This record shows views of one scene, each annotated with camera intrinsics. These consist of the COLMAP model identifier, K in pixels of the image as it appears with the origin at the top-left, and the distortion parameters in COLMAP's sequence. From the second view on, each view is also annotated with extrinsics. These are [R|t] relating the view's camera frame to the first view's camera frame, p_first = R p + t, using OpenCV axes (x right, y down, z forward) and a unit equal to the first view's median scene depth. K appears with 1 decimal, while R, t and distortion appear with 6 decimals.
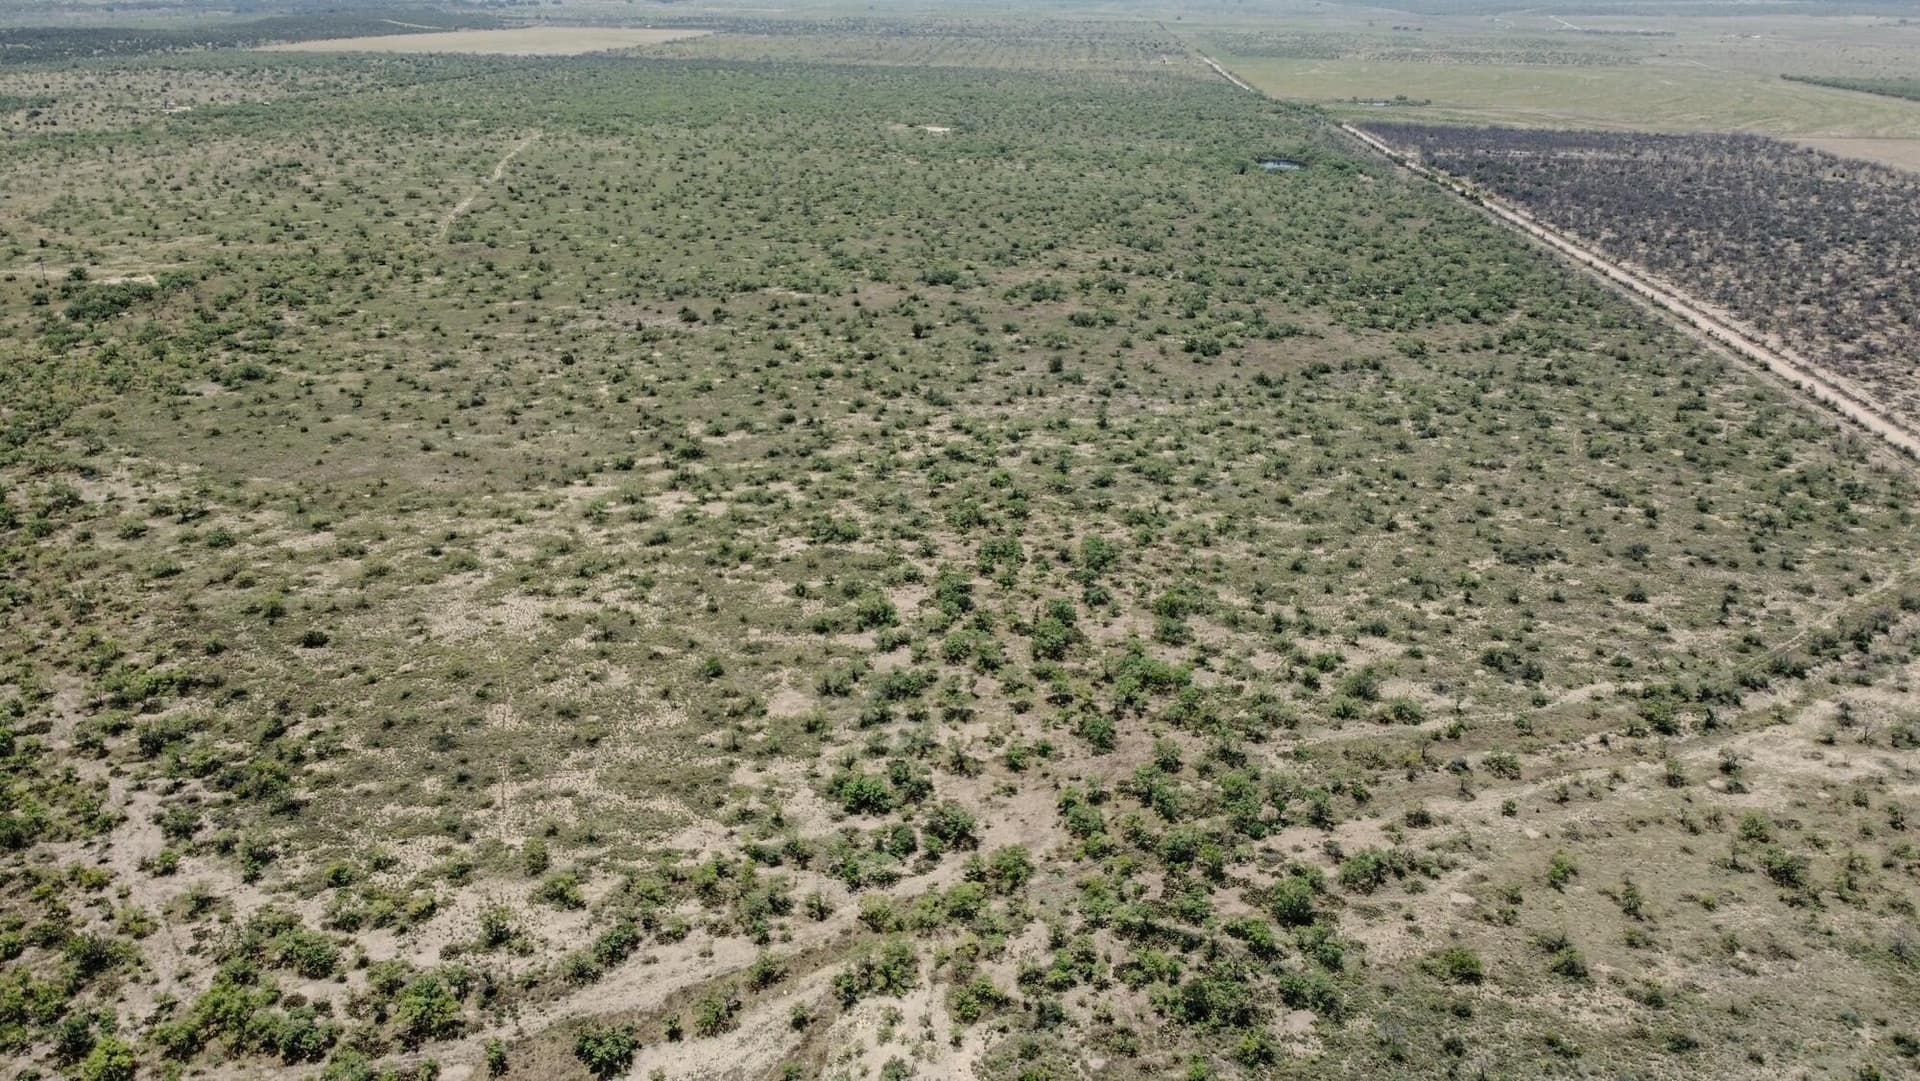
lens RADIAL K [[1473.5, 0, 957.2], [0, 1473.5, 535.5], [0, 0, 1]] dist [0.003063, -0.010858]
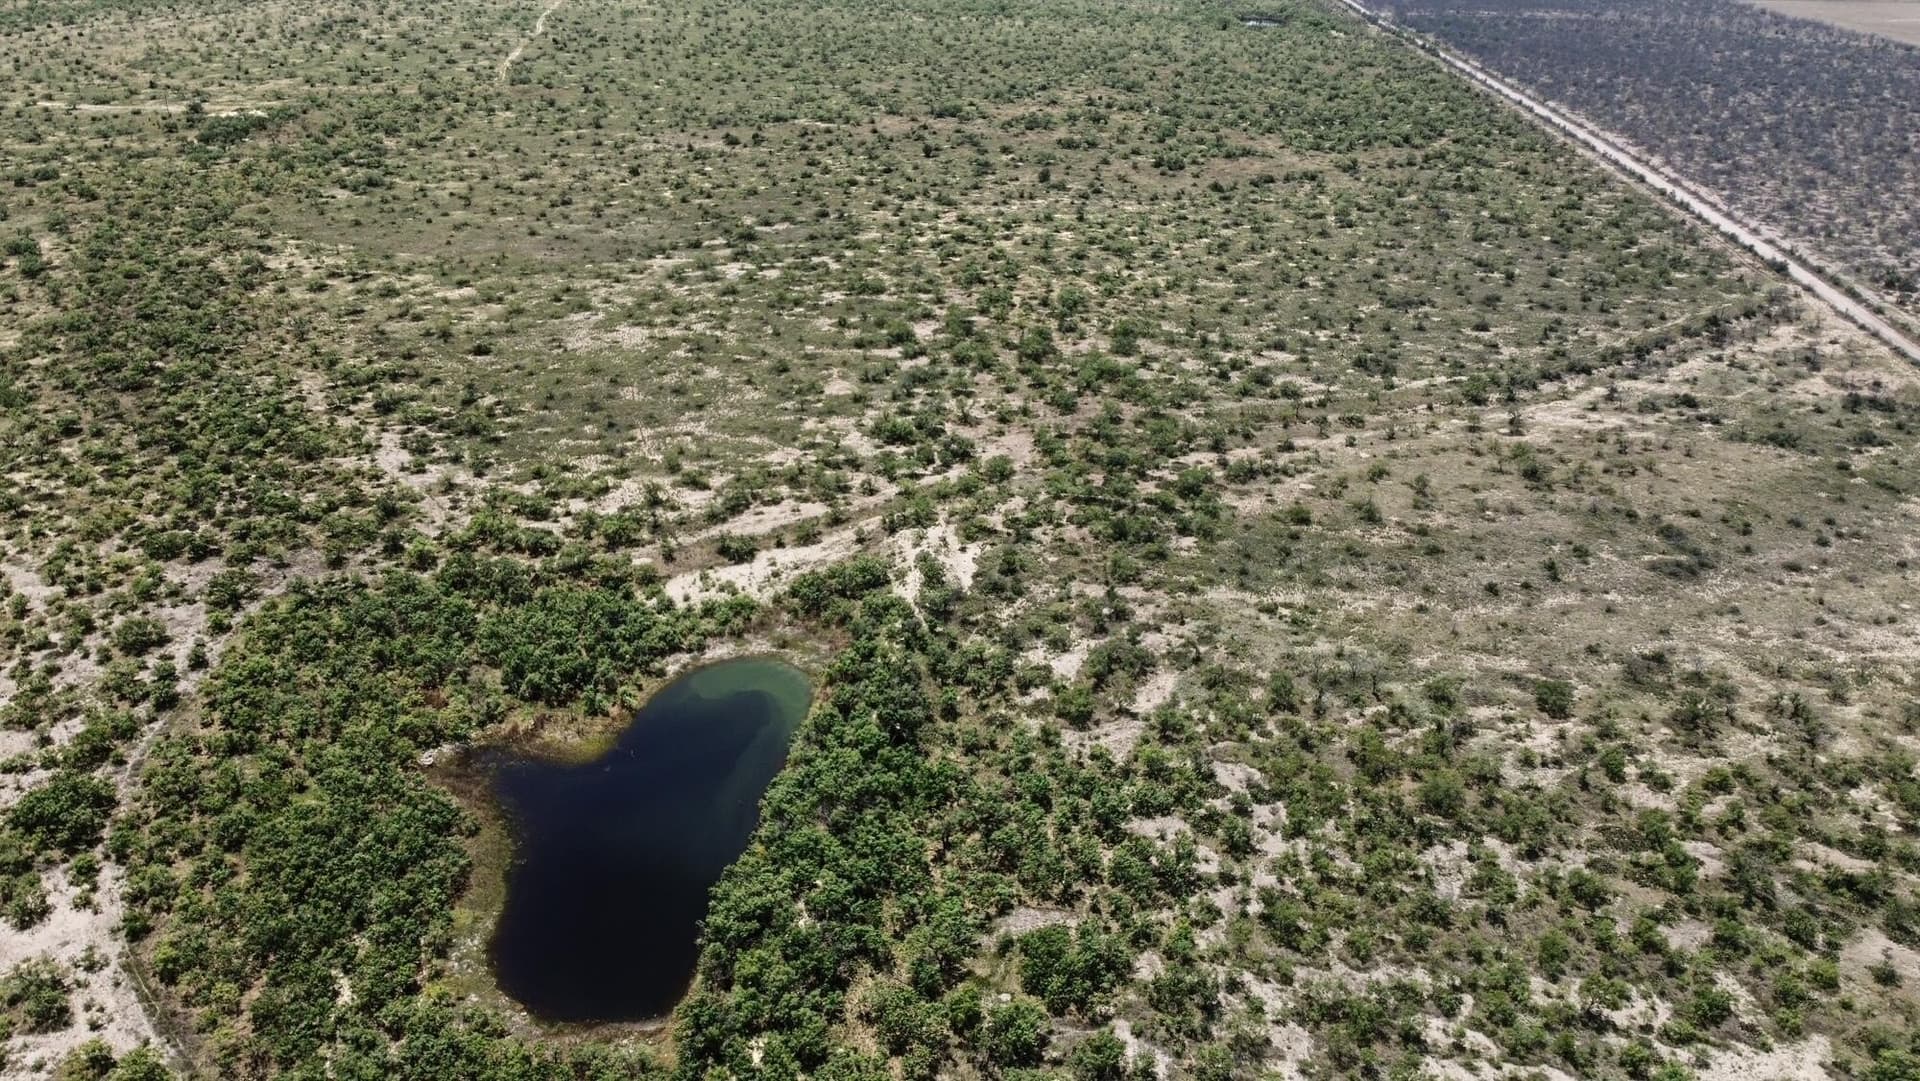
lens RADIAL K [[1473.5, 0, 959.6], [0, 1473.5, 539.9], [0, 0, 1]] dist [0.003063, -0.010858]
pose [[1.000000, -0.000134, -0.000088, -0.001676], [0.000141, 0.996905, 0.078620, 0.101266], [0.000078, -0.078620, 0.996905, -0.255466]]
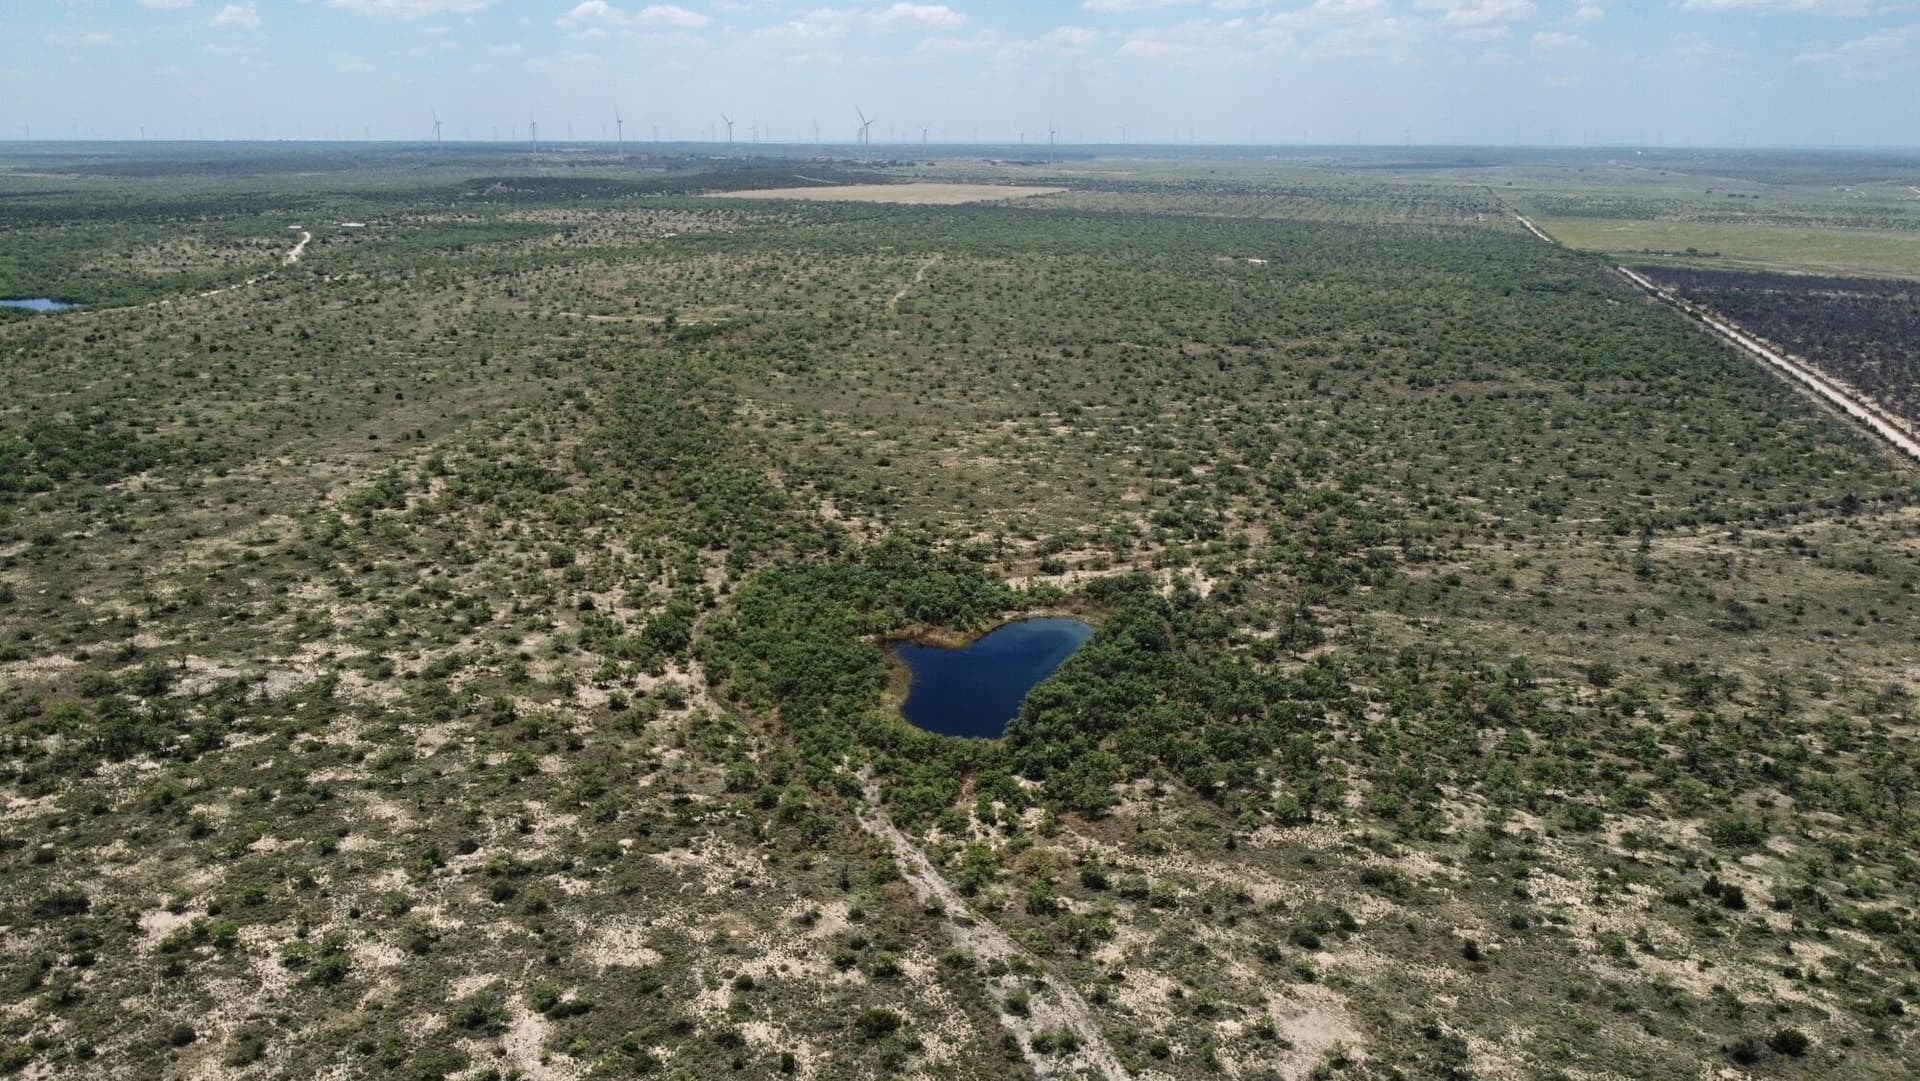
lens RADIAL K [[1473.5, 0, 957.1], [0, 1473.5, 542.0], [0, 0, 1]] dist [0.003063, -0.010858]
pose [[0.975383, 0.062974, -0.211336, 0.048658], [-0.083701, 0.992363, -0.090605, 0.248661], [0.204017, 0.106064, 0.973205, -0.609053]]
